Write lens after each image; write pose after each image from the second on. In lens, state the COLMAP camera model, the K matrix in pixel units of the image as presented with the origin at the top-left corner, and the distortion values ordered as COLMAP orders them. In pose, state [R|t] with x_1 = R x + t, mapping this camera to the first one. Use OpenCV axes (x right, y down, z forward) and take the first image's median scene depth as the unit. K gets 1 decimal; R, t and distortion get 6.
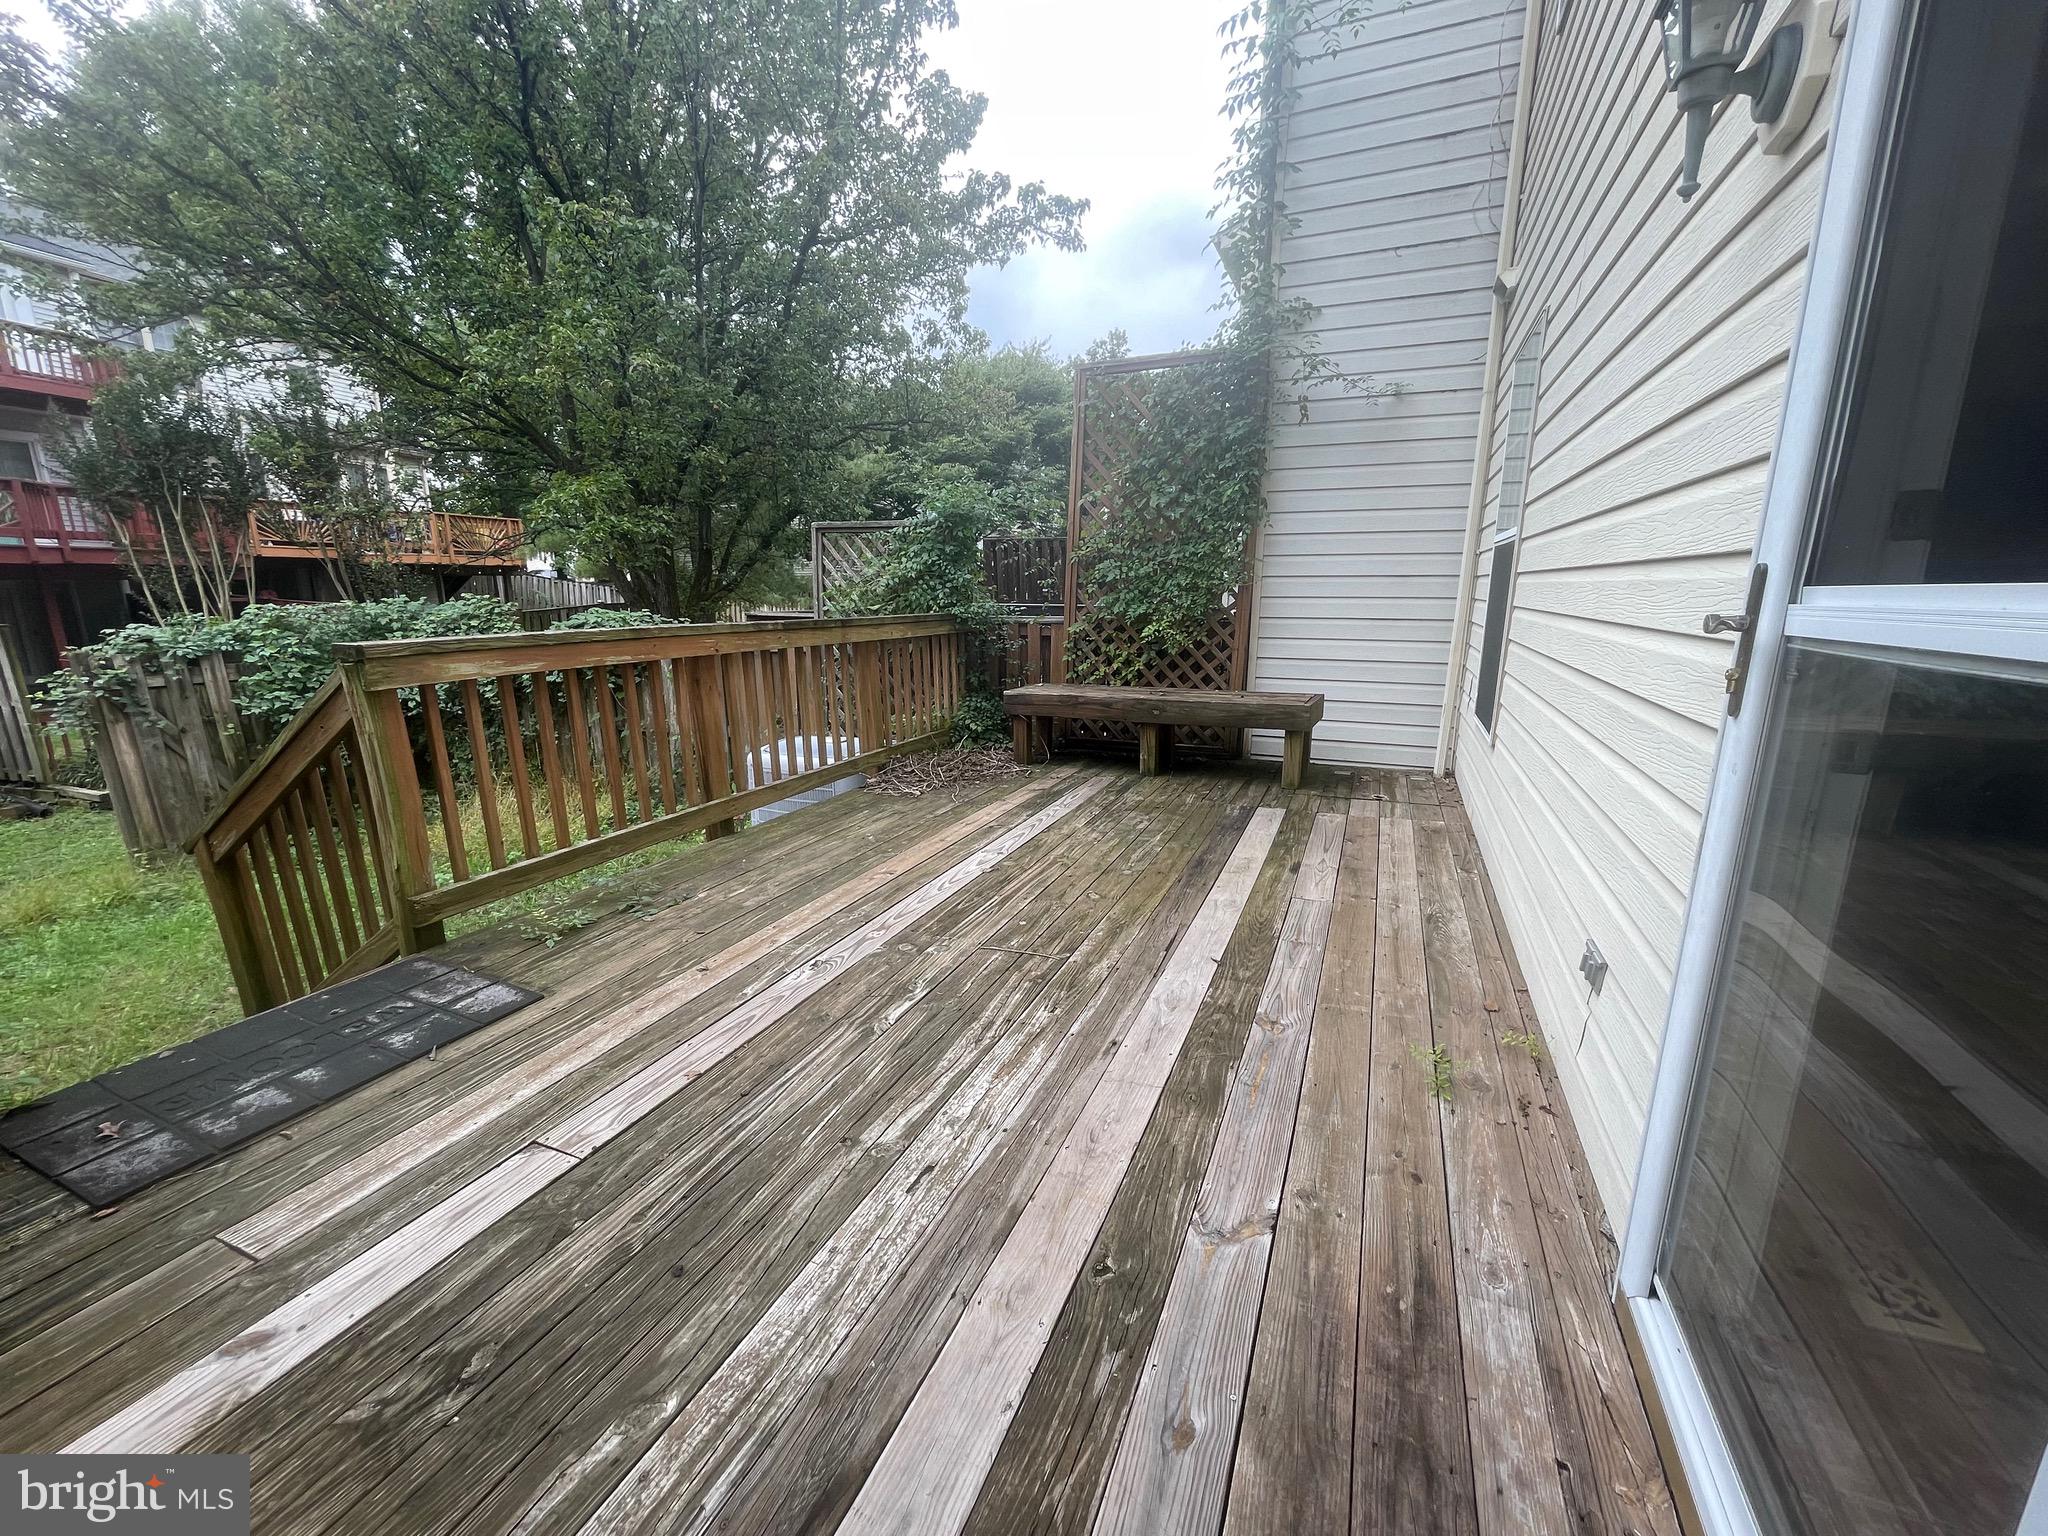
lens RADIAL K [[832.5, 0, 1034.3], [0, 832.5, 779.3], [0, 0, 1]] dist [0.002573, -0.000611]
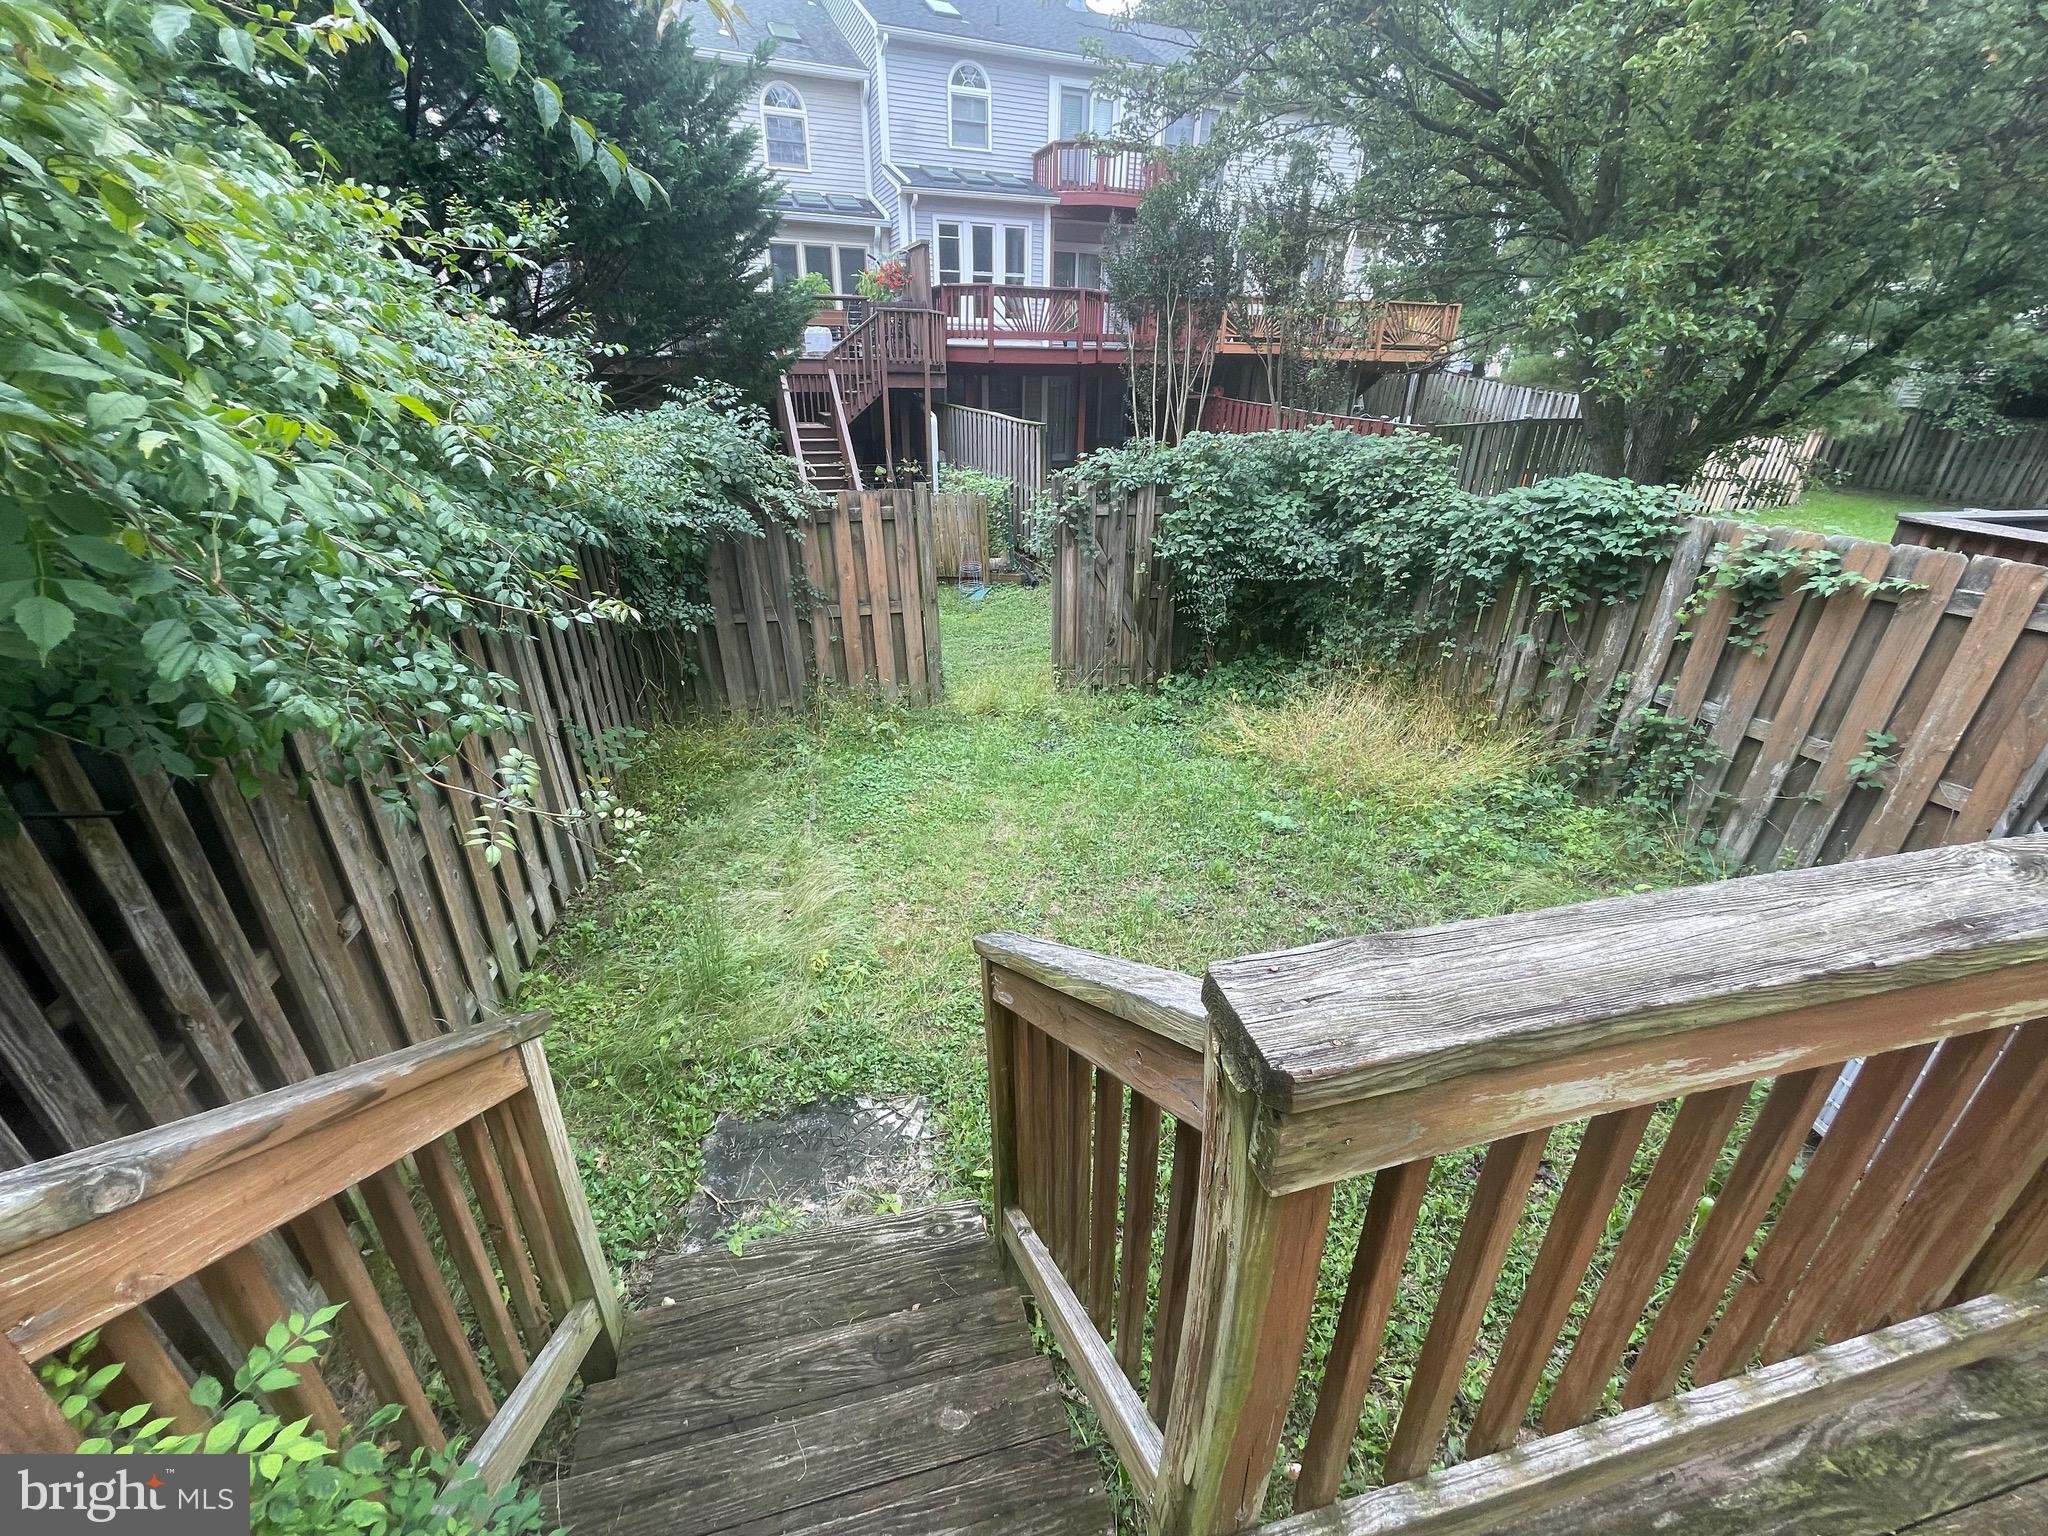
lens RADIAL K [[832.5, 0, 1025.8], [0, 832.5, 769.4], [0, 0, 1]] dist [0.002573, -0.000611]
pose [[0.588861, 0.361342, -0.722962, -0.217087], [-0.196266, 0.931652, 0.305785, -0.097714], [0.784042, -0.038172, 0.619533, 0.239531]]
